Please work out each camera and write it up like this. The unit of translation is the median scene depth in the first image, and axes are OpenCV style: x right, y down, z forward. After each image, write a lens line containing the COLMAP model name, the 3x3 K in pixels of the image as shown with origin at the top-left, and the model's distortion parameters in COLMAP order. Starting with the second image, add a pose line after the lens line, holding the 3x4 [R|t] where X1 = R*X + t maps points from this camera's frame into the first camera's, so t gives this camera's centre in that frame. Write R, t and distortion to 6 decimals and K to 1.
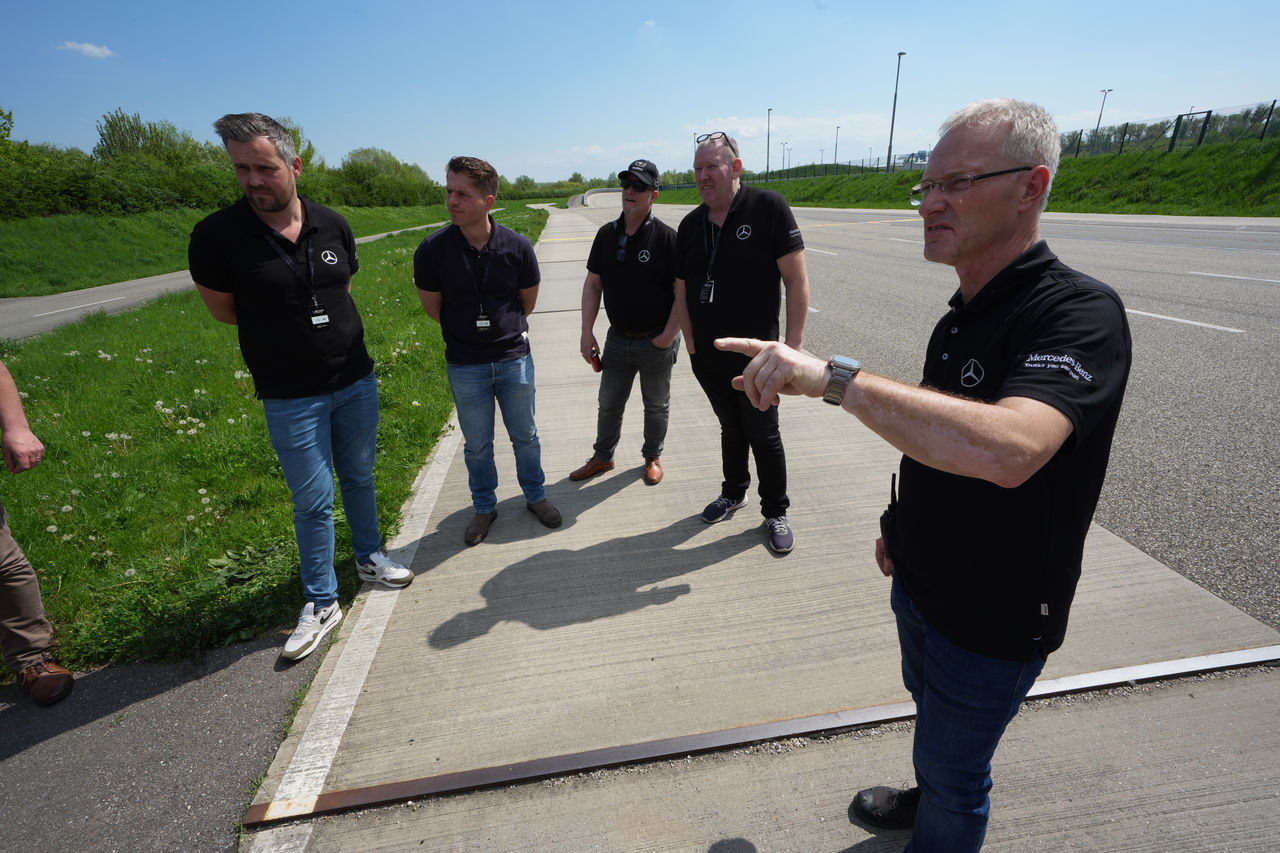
lens RADIAL K [[551.6, 0, 638.8], [0, 551.6, 423.7], [0, 0, 1]] dist [-0.002156, 0.005713]
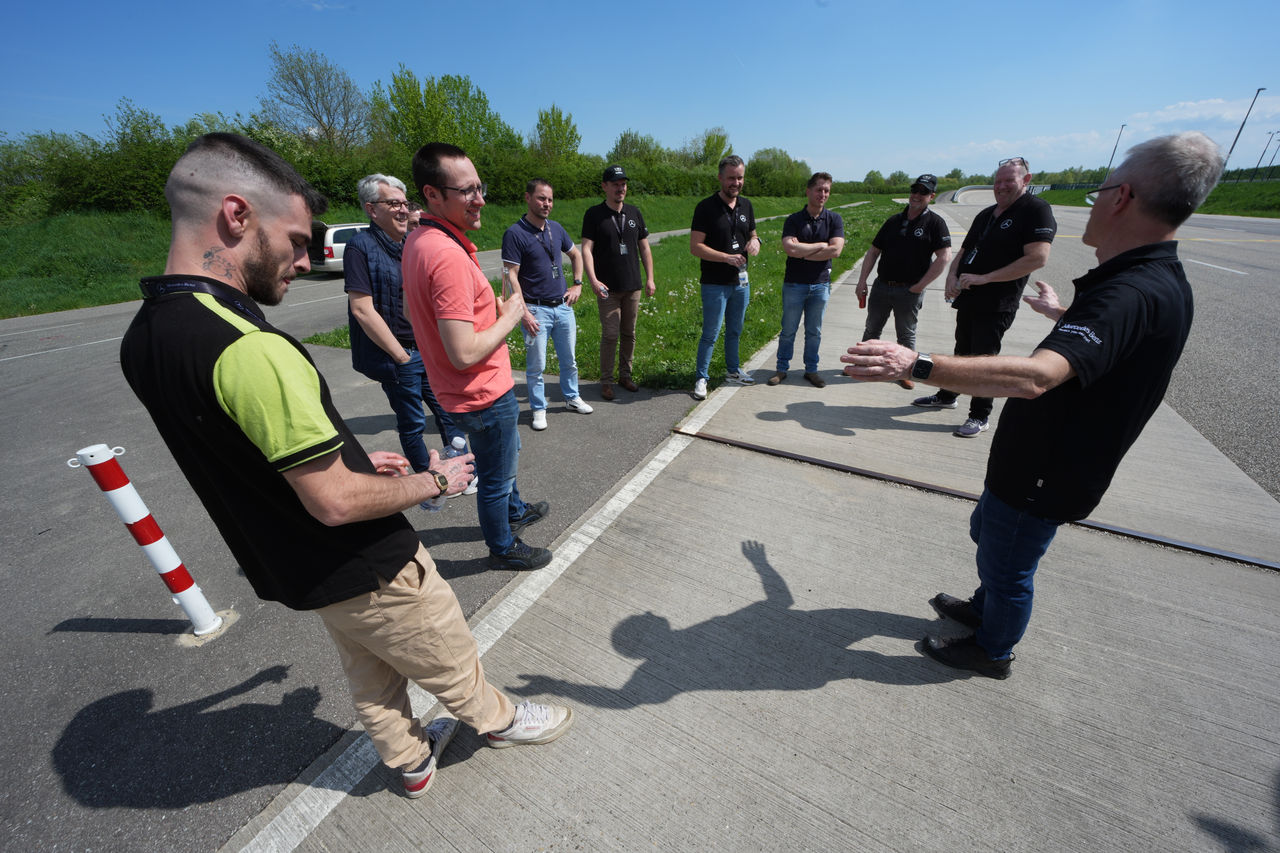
lens RADIAL K [[457.7, 0, 647.1], [0, 457.7, 423.5], [0, 0, 1]] dist [-0.021847, 0.000215]
pose [[0.801052, 0.287033, -0.525288, 0.200070], [-0.240795, 0.957920, 0.156230, 0.205520], [0.548027, 0.001338, 0.836460, -0.530014]]
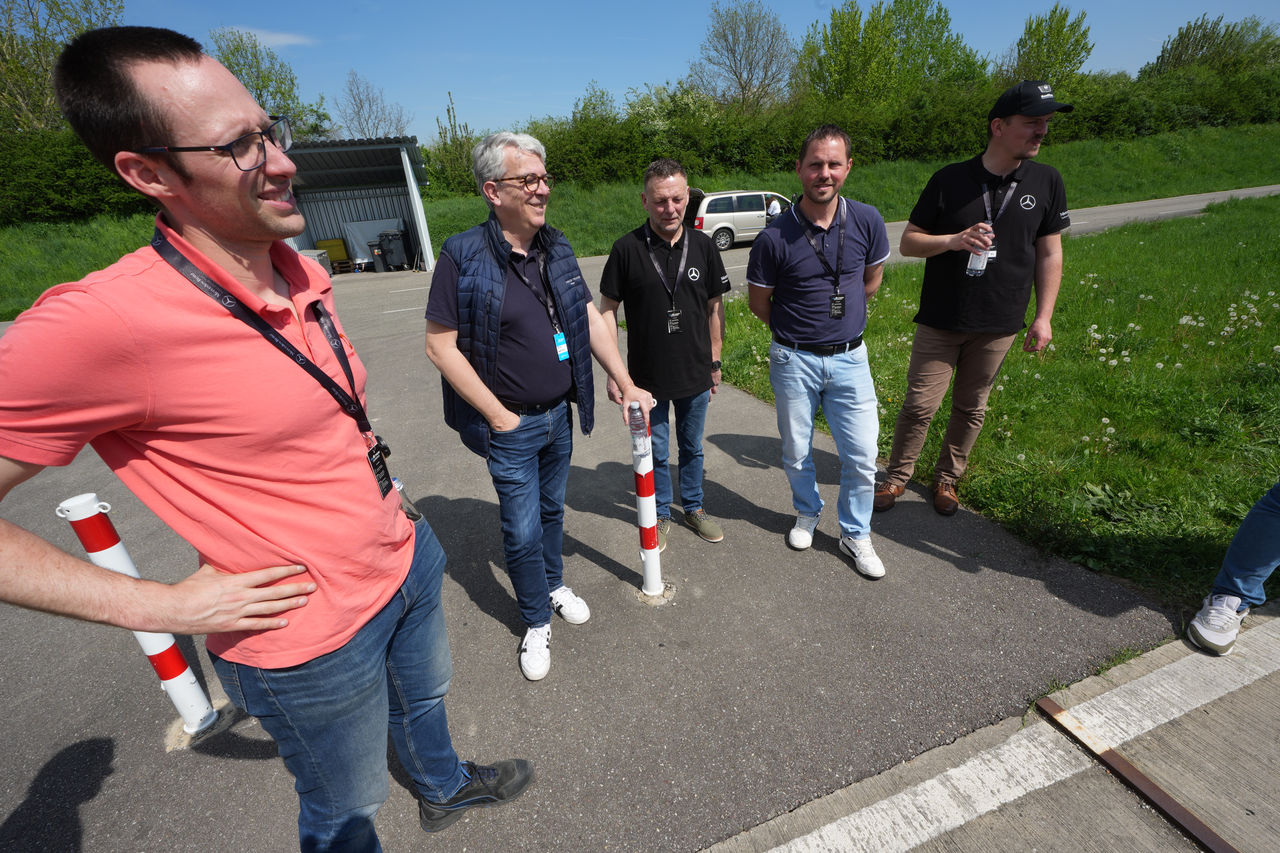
lens RADIAL K [[551.6, 0, 638.8], [0, 551.6, 423.7], [0, 0, 1]] dist [-0.002156, 0.005713]
pose [[0.190758, 0.419980, -0.887259, -0.064032], [-0.314796, 0.882292, 0.349949, 0.049815], [0.929793, 0.212550, 0.300512, -0.109558]]
